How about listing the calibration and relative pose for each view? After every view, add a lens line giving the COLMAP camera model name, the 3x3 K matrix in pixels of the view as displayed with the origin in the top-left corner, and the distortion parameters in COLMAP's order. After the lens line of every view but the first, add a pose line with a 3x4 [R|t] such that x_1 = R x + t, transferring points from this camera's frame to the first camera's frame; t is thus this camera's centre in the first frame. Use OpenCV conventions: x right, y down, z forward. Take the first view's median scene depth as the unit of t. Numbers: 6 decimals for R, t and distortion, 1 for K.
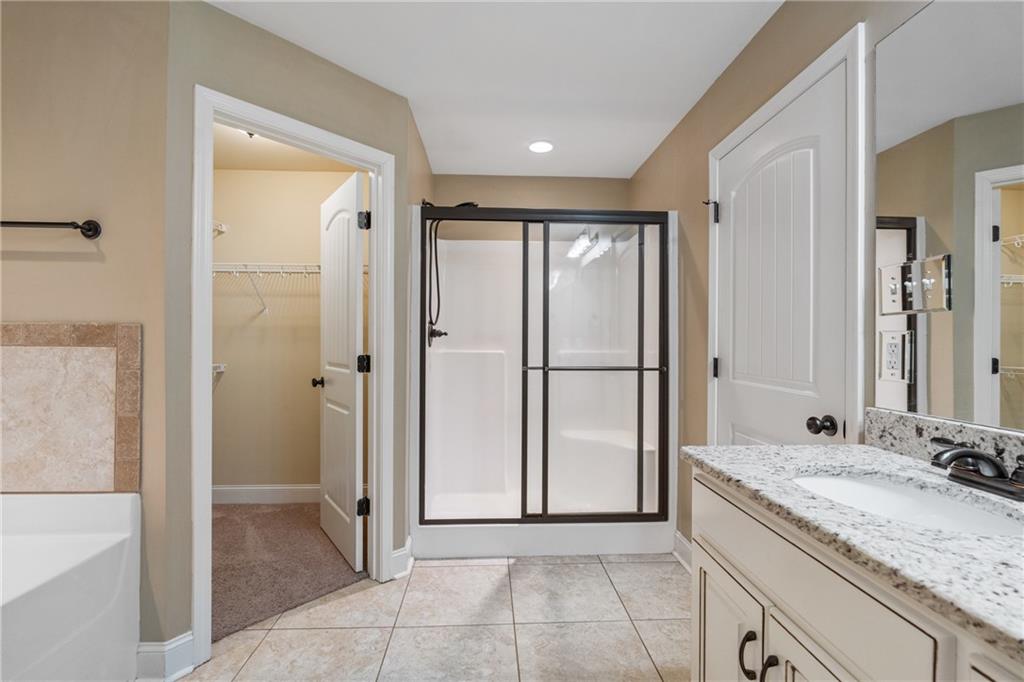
lens RADIAL K [[448.1, 0, 512.0], [0, 448.1, 341.0], [0, 0, 1]] dist [-0.003221, 0.000535]
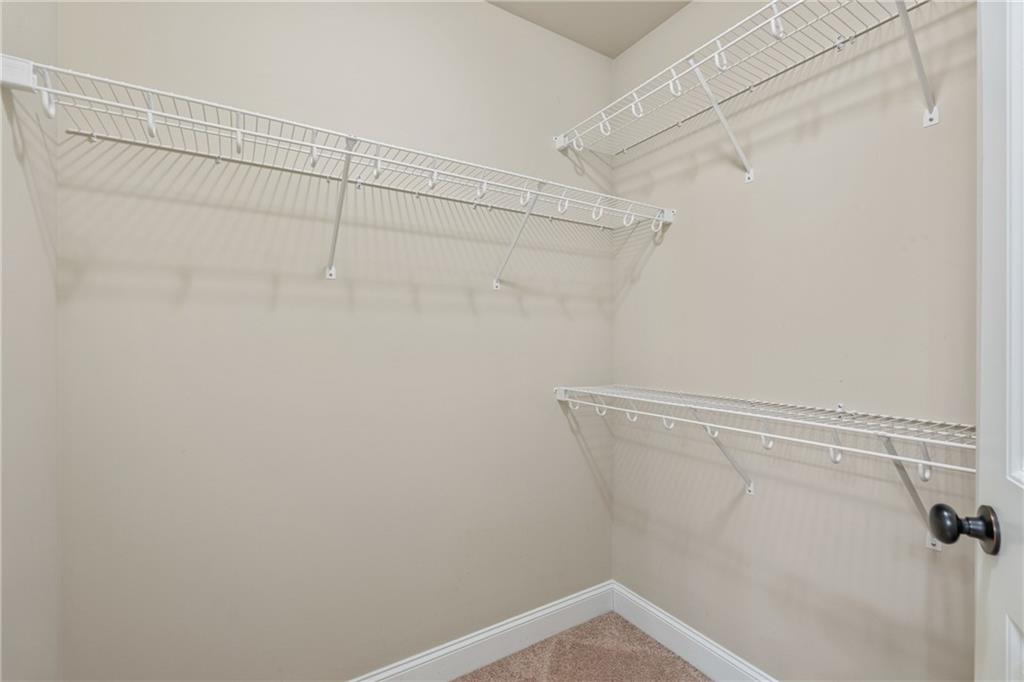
lens RADIAL K [[448.1, 0, 512.7], [0, 448.1, 341.8], [0, 0, 1]] dist [-0.003221, 0.000535]
pose [[0.481960, 0.001064, -0.876193, -0.347044], [-0.000107, 0.999999, 0.001156, 0.001548], [0.876193, -0.000464, 0.481960, 0.698419]]
